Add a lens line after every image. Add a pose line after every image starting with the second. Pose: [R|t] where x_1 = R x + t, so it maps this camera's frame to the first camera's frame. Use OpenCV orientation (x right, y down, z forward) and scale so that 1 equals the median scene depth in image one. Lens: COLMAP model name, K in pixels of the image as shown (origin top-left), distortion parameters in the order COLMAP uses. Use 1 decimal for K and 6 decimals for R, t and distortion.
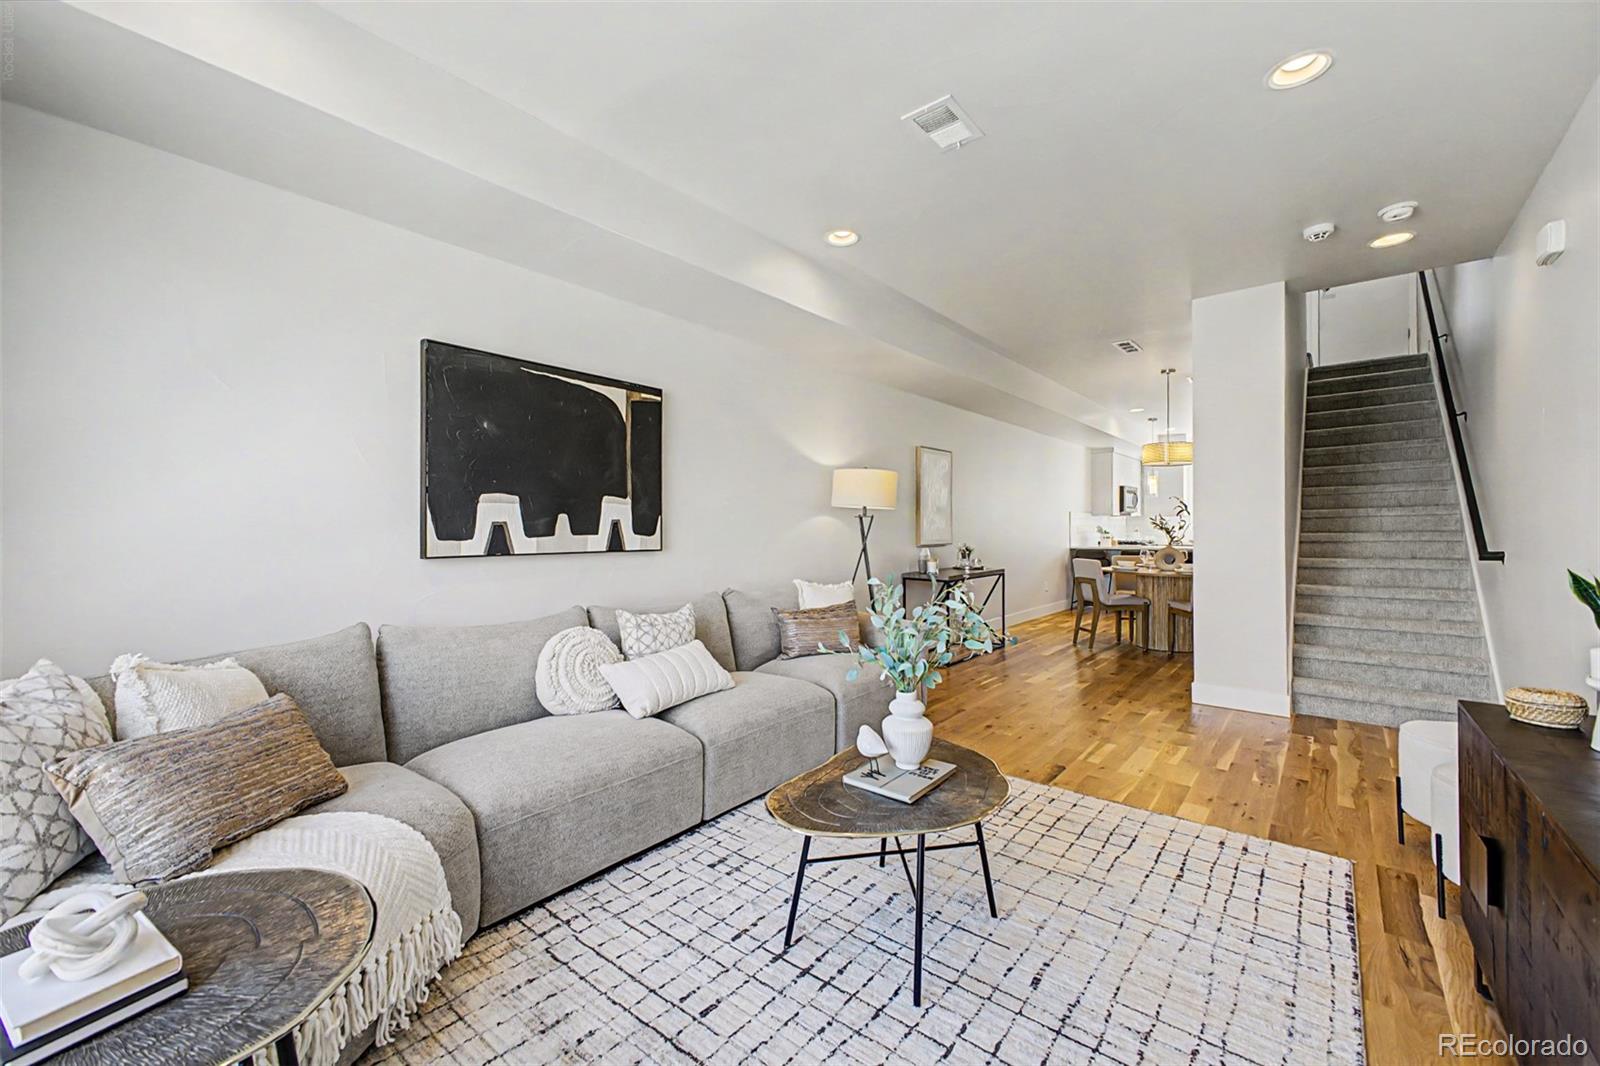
lens RADIAL K [[663.7, 0, 793.0], [0, 663.7, 529.6], [0, 0, 1]] dist [0.011862, -0.002206]
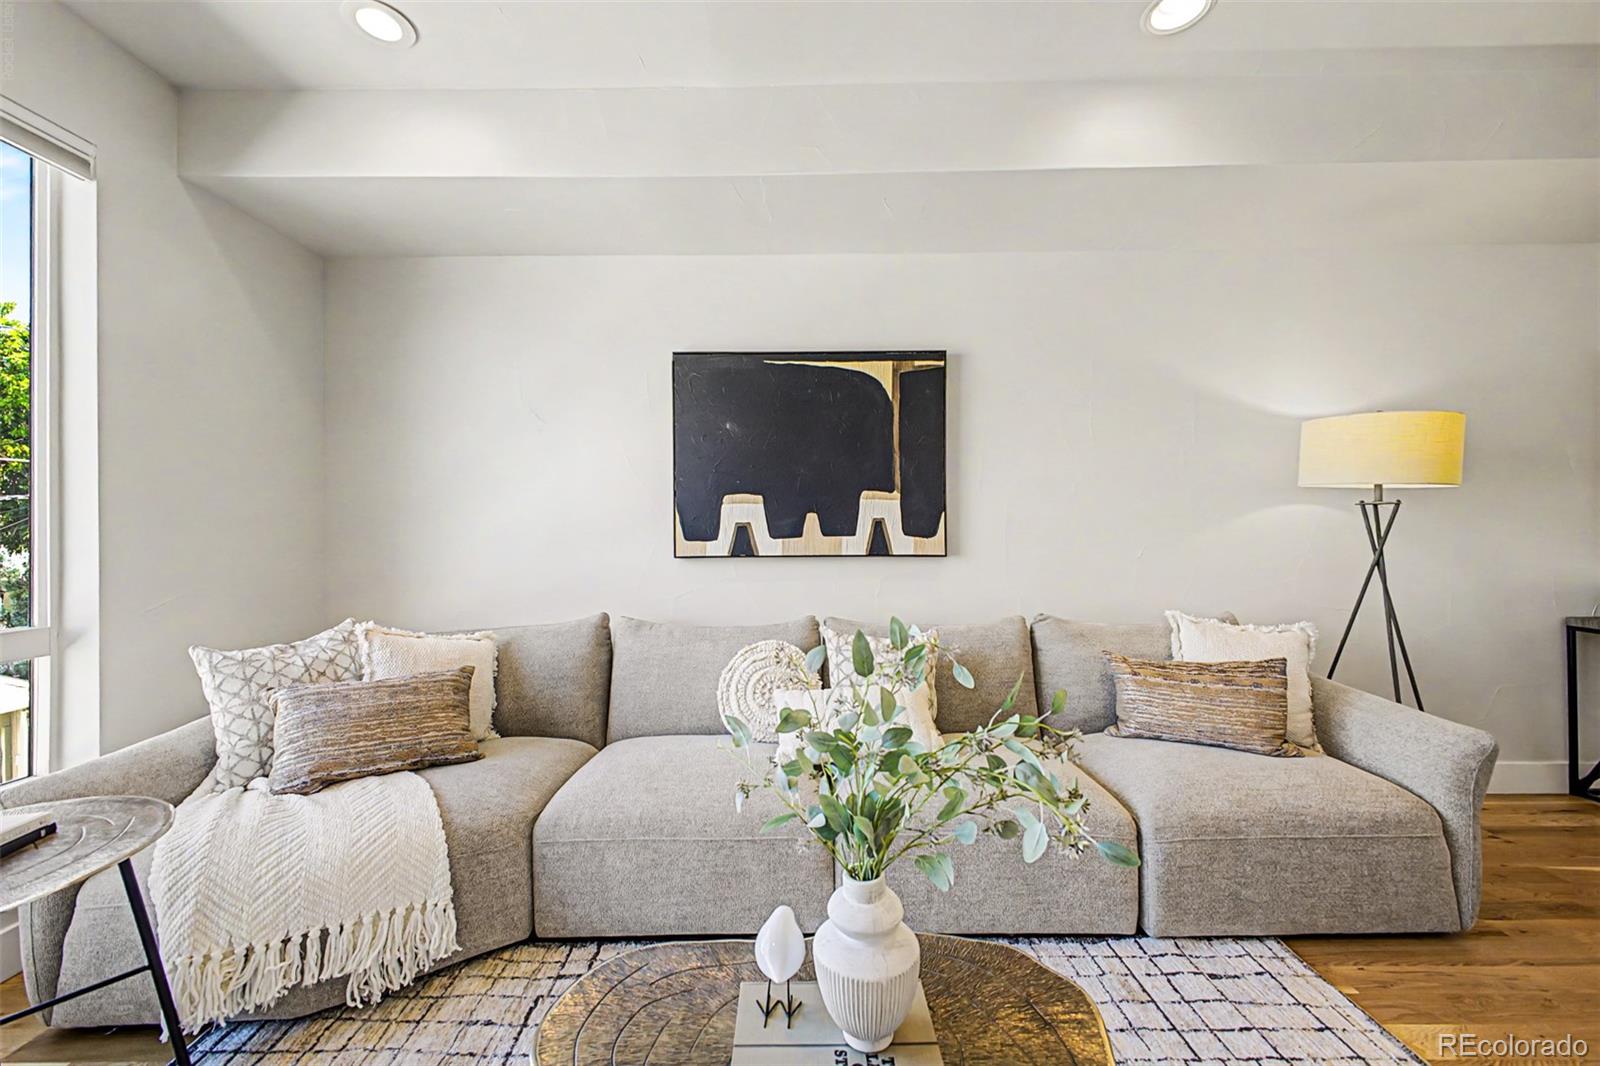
lens RADIAL K [[638.7, 0, 799.5], [0, 638.7, 527.7], [0, 0, 1]] dist [0.014496, -0.003893]
pose [[0.620470, -0.003329, -0.784223, 0.323911], [0.005057, 0.999987, -0.000244, -0.003352], [0.784214, -0.003814, 0.620479, 0.446261]]
